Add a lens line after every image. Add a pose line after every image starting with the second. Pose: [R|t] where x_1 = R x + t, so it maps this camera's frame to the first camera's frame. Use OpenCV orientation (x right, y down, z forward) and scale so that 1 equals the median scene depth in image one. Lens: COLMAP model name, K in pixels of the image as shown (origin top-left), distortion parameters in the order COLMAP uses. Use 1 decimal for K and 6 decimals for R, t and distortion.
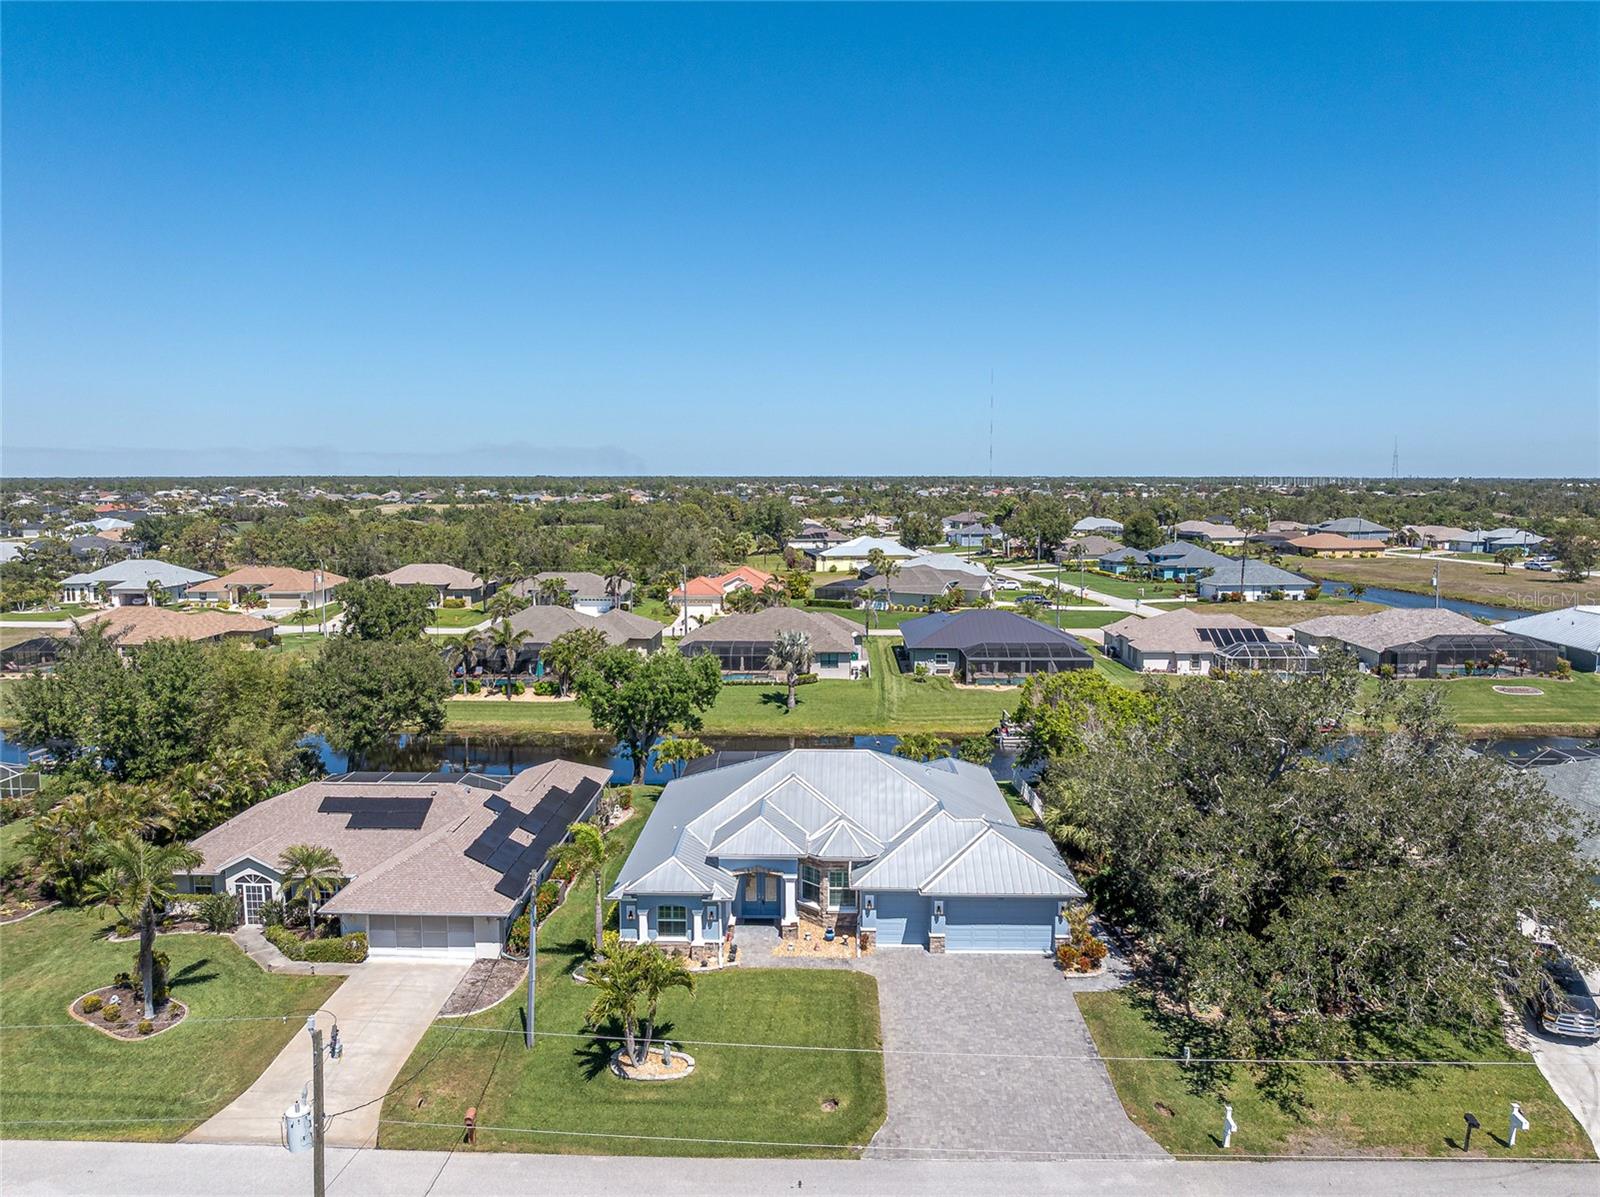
lens RADIAL K [[1132.9, 0, 803.3], [0, 1132.9, 605.2], [0, 0, 1]] dist [-0.034298, -0.009287]
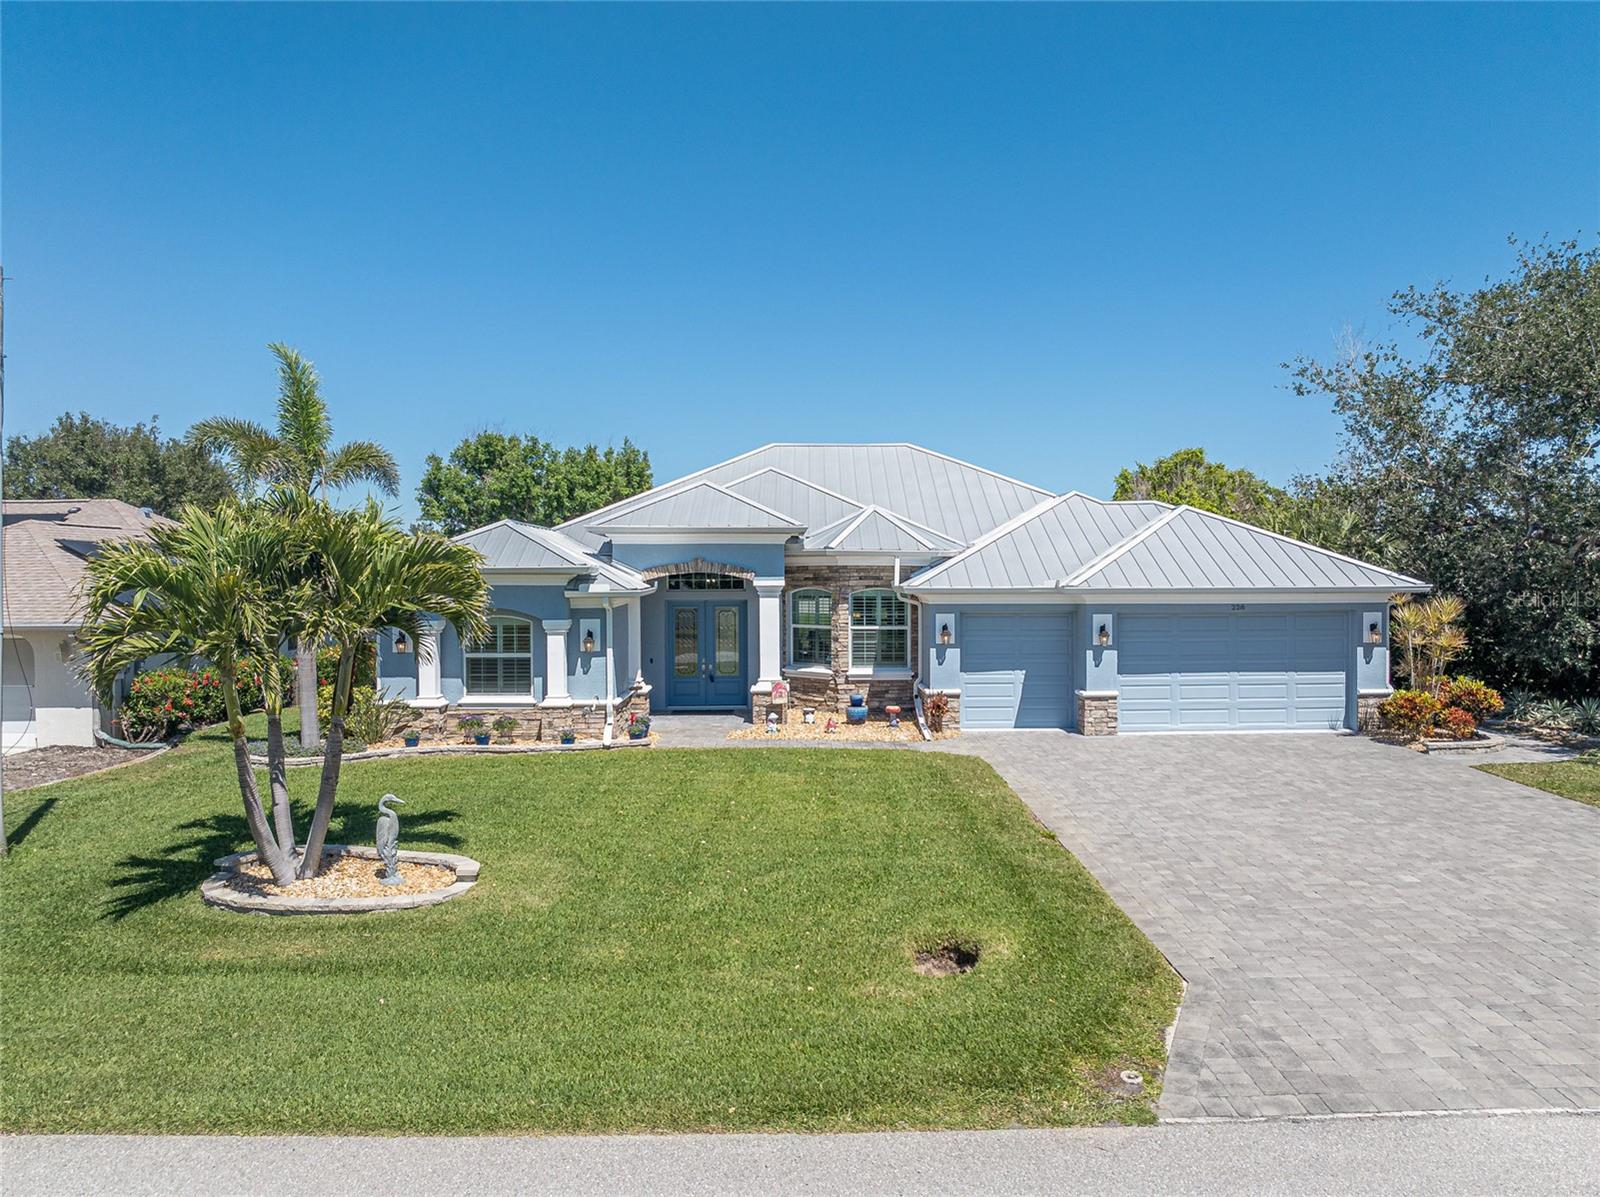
lens RADIAL K [[1132.9, 0, 798.7], [0, 1132.9, 589.3], [0, 0, 1]] dist [-0.034298, -0.009287]
pose [[0.999393, -0.007698, 0.033971, -0.015730], [0.010889, 0.995439, -0.094780, 0.295920], [-0.033086, 0.095092, 0.994918, 0.561863]]
